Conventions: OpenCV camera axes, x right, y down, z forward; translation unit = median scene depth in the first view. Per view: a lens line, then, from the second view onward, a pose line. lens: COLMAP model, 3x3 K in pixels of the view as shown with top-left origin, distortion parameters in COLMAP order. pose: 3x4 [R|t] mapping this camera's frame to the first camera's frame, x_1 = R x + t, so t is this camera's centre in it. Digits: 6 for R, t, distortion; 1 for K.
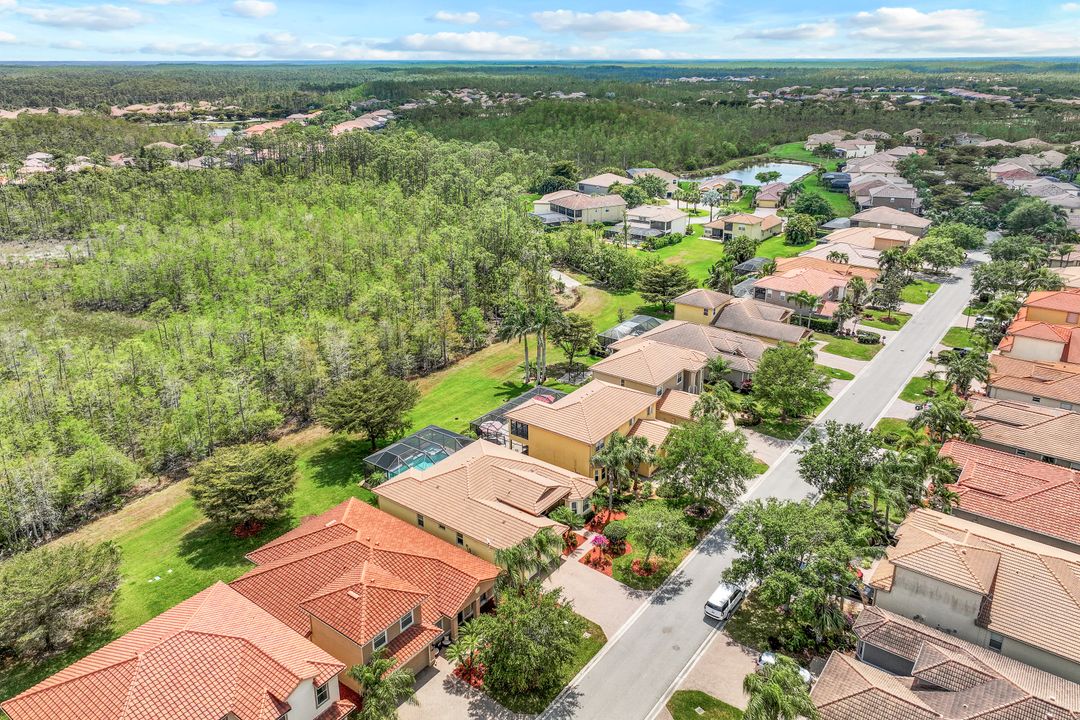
lens RADIAL K [[767.7, 0, 540.0], [0, 767.7, 360.0], [0, 0, 1]] dist [0.006011, 0.003107]
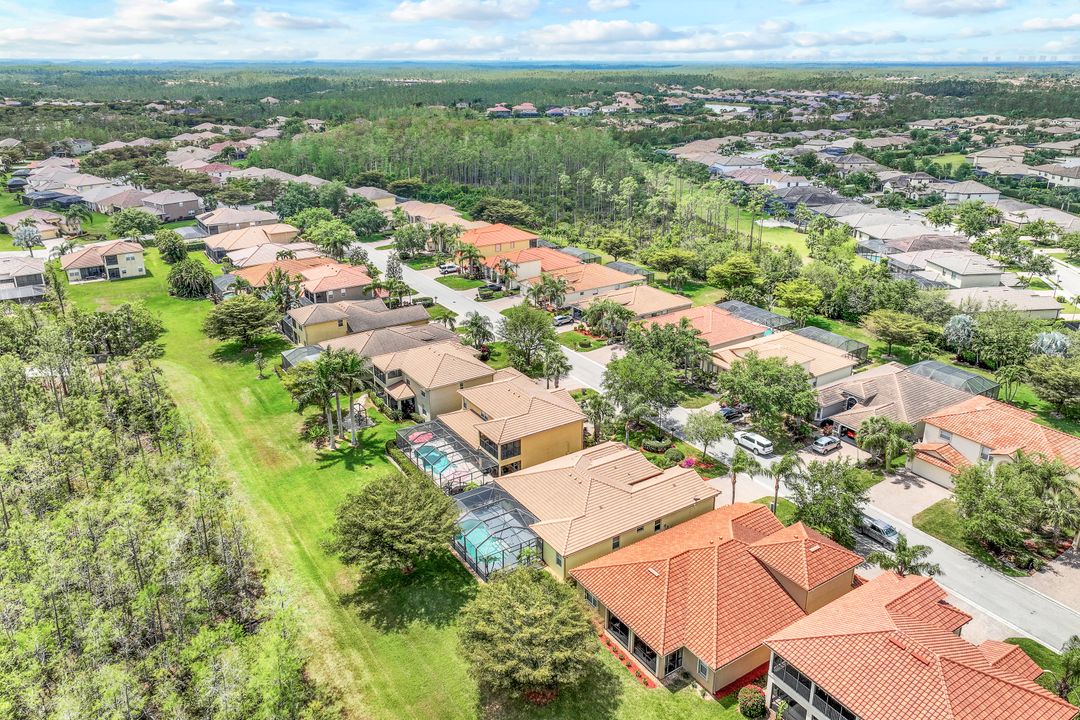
lens RADIAL K [[767.7, 0, 540.0], [0, 767.7, 360.0], [0, 0, 1]] dist [0.006011, 0.003107]
pose [[0.337159, -0.340960, 0.877536, -0.565466], [0.345067, 0.912001, 0.221772, -0.146274], [-0.875929, 0.228037, 0.425143, 0.367332]]
